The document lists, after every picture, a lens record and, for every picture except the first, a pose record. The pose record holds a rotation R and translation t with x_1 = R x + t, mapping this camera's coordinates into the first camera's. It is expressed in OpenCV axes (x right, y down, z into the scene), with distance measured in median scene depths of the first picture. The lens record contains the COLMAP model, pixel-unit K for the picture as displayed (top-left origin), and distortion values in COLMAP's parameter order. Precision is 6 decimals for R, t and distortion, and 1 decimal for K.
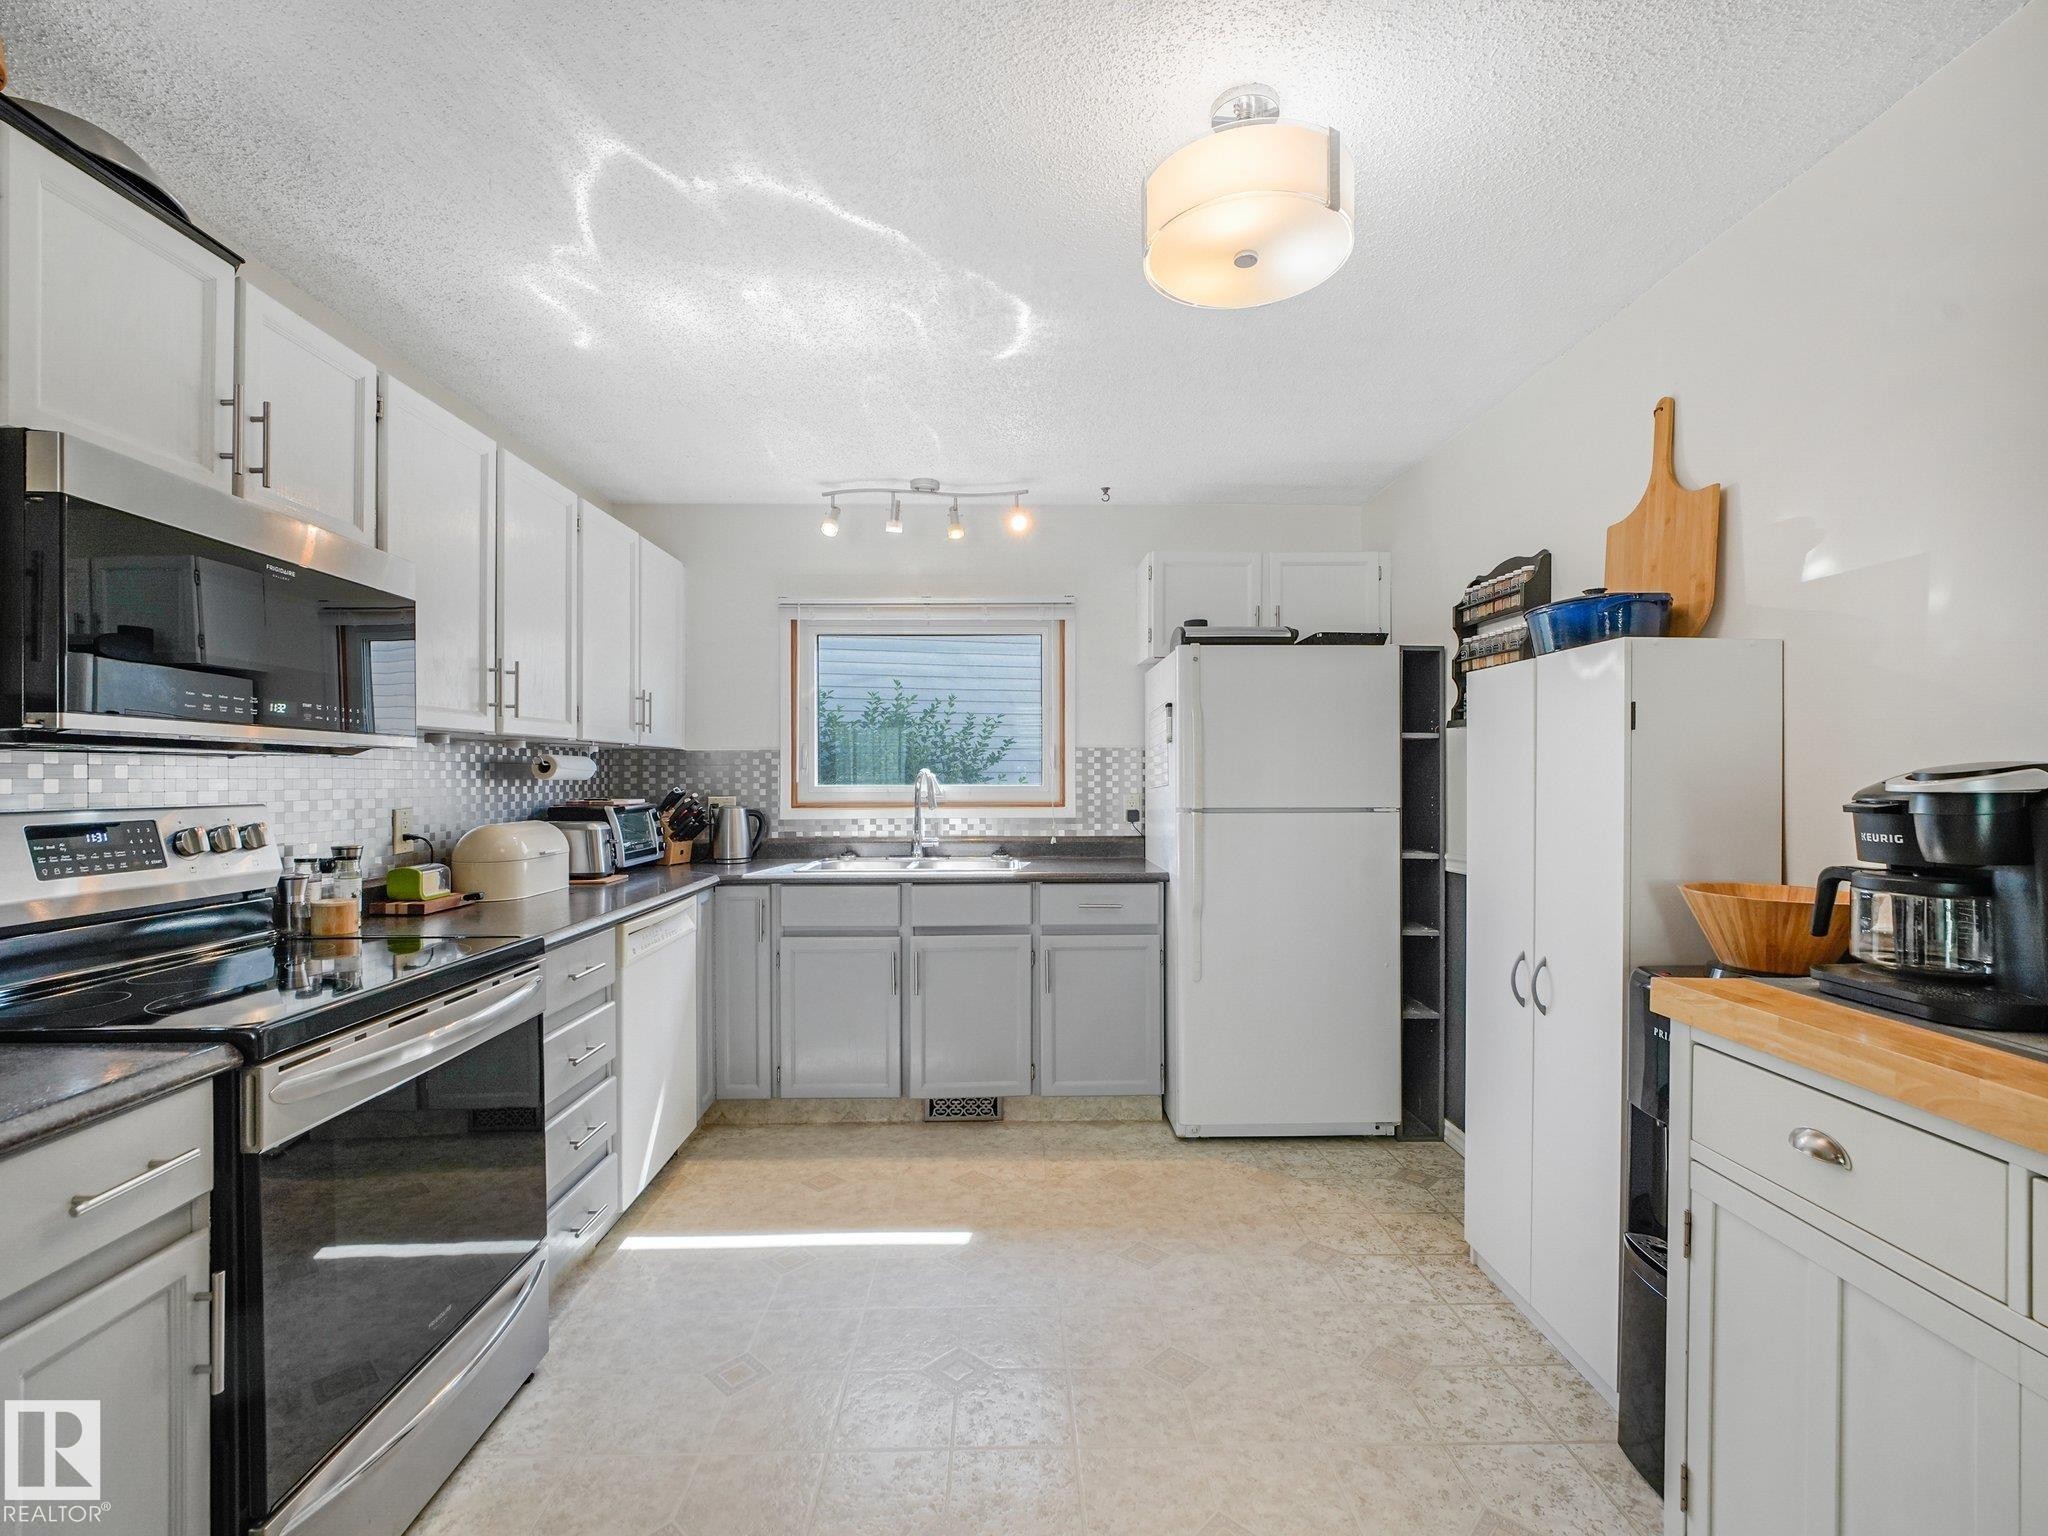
lens RADIAL K [[930.7, 0, 1039.0], [0, 930.7, 784.8], [0, 0, 1]] dist [-0.000326, -0.000055]
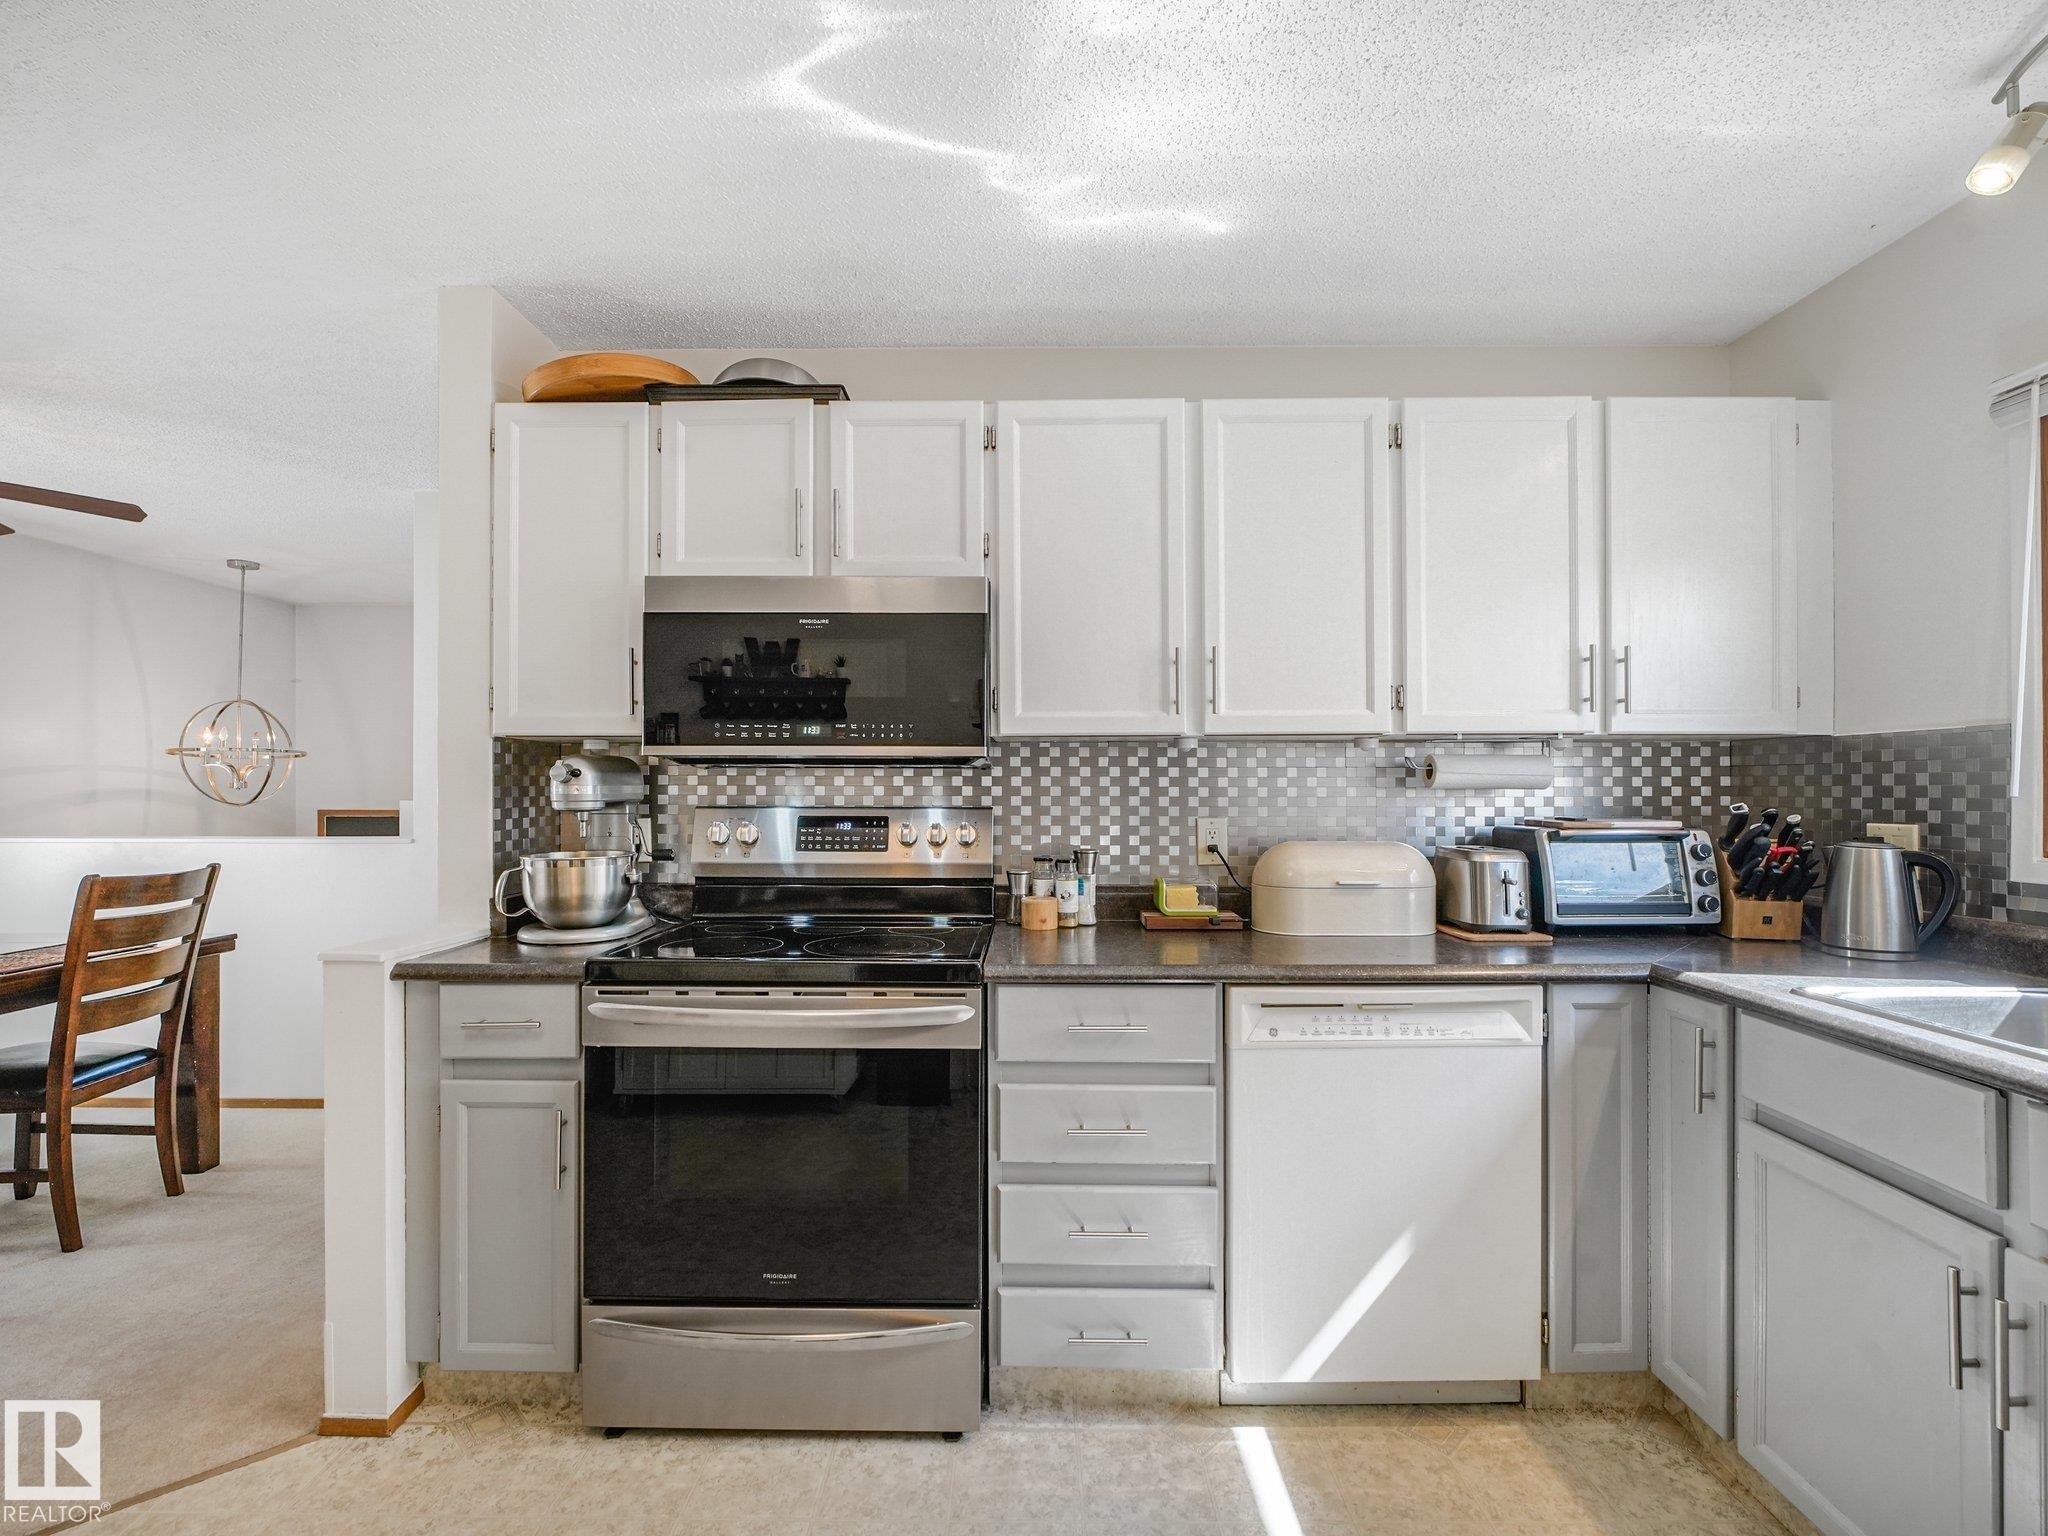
lens RADIAL K [[941.8, 0, 1023.5], [0, 941.8, 774.7], [0, 0, 1]] dist [-0.015148, 0.000190]
pose [[-0.033659, -0.008060, -0.999401, 0.218639], [-0.009081, 0.999929, -0.007758, -0.007182], [0.999392, 0.008814, -0.033730, 0.646643]]
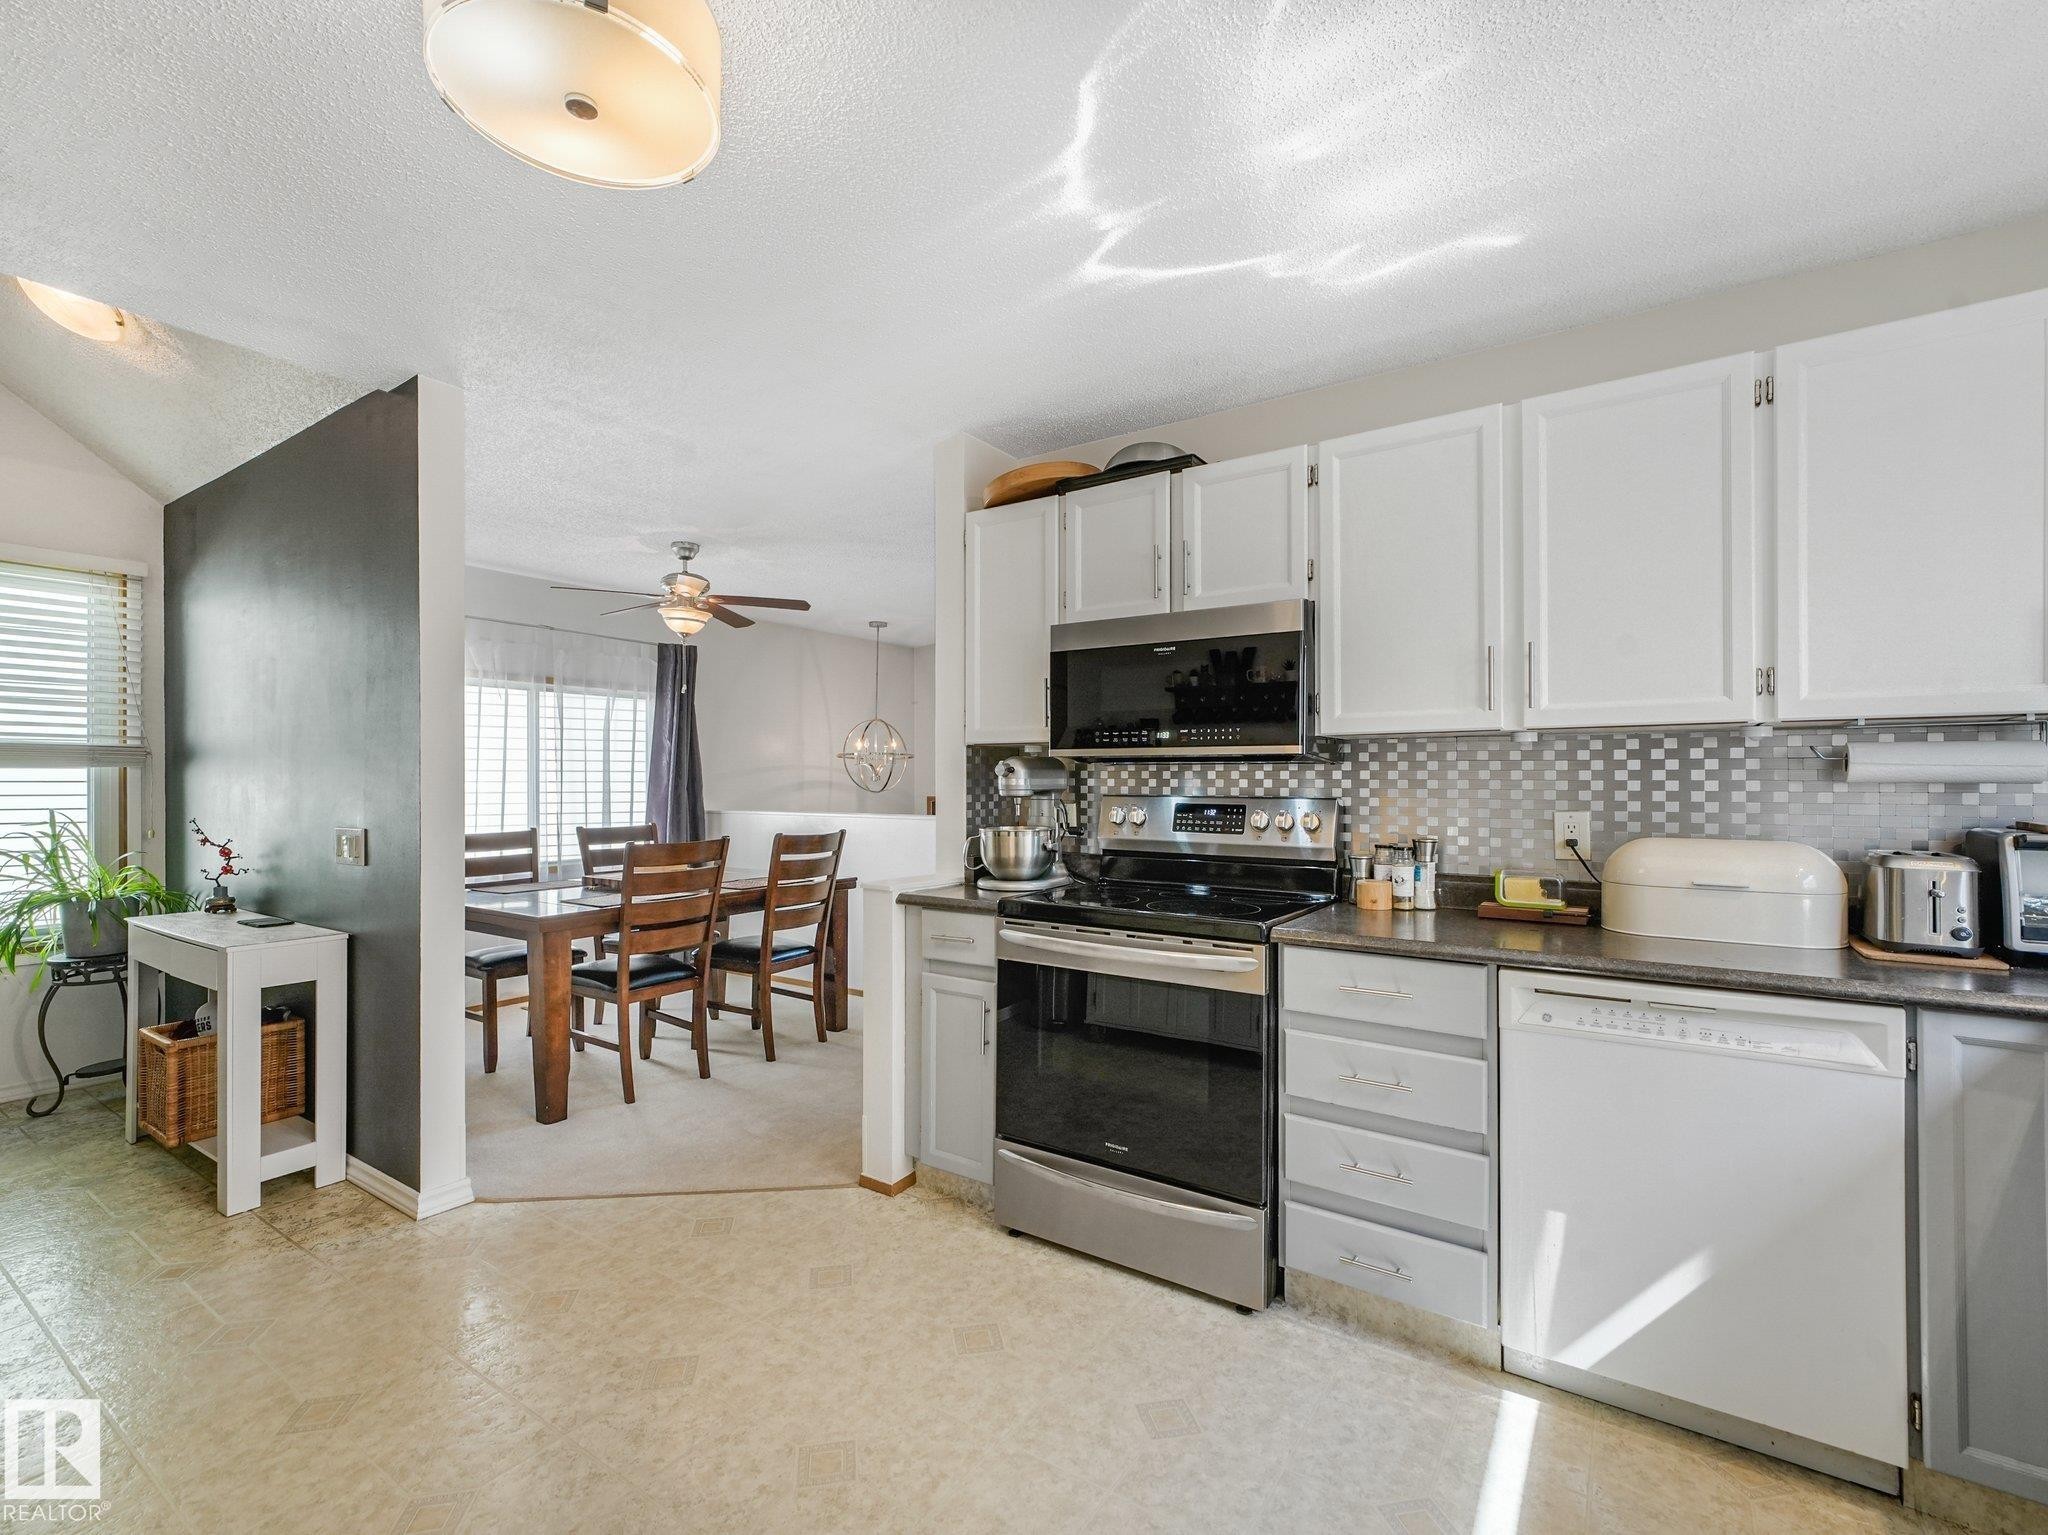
lens RADIAL K [[933.8, 0, 1024.0], [0, 933.8, 767.5], [0, 0, 1]] dist [-0.002155, -0.000527]
pose [[-0.584688, -0.007656, -0.811222, 0.305960], [-0.006088, 0.999969, -0.005049, -0.008229], [0.811236, 0.001987, -0.584716, 0.850090]]
